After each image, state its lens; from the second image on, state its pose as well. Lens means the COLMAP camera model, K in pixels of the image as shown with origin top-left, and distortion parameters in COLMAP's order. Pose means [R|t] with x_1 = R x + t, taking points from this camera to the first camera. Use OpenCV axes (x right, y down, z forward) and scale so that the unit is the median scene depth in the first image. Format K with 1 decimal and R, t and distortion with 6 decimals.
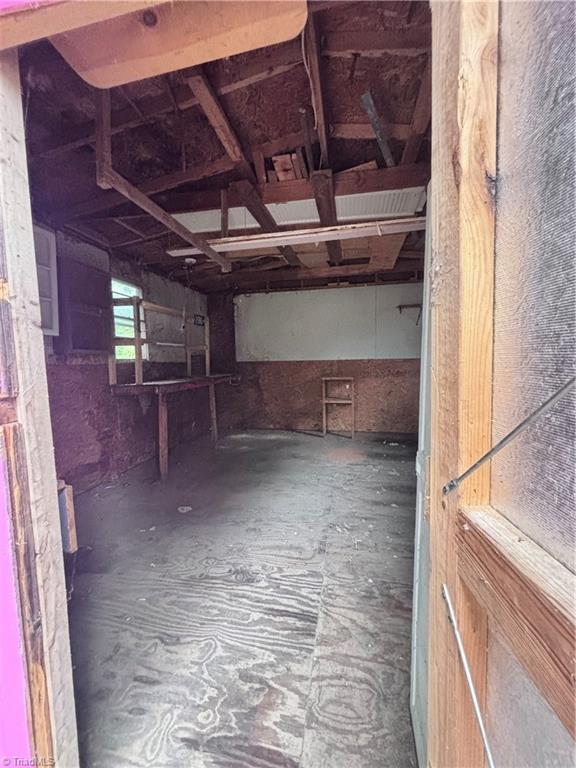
lens RADIAL K [[307.6, 0, 288.1], [0, 307.6, 383.4], [0, 0, 1]] dist [0.002542, -0.000623]
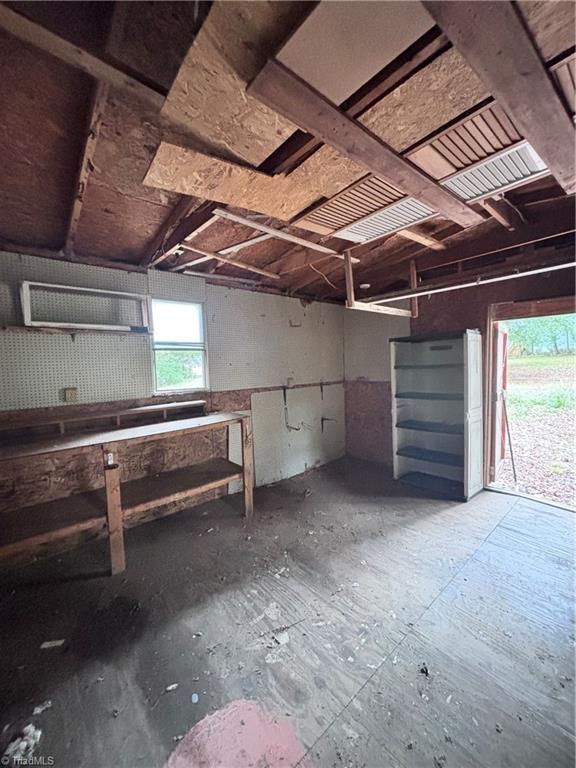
lens RADIAL K [[307.6, 0, 292.4], [0, 307.6, 384.8], [0, 0, 1]] dist [0.002542, -0.000623]
pose [[-0.788963, -0.000530, 0.614441, -0.052049], [0.093809, 0.988172, 0.121306, -0.314526], [-0.607238, 0.153346, -0.779581, 2.314906]]
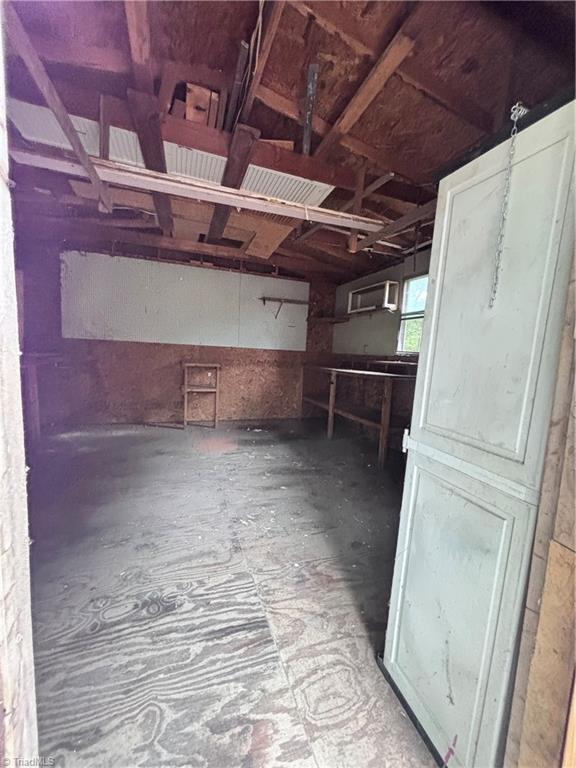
lens RADIAL K [[307.6, 0, 286.9], [0, 307.6, 382.7], [0, 0, 1]] dist [0.002542, -0.000623]
pose [[0.853769, 0.010526, 0.520545, -0.254868], [-0.026094, 0.999404, 0.022589, 0.024266], [-0.519998, -0.032869, 0.853535, 0.158469]]
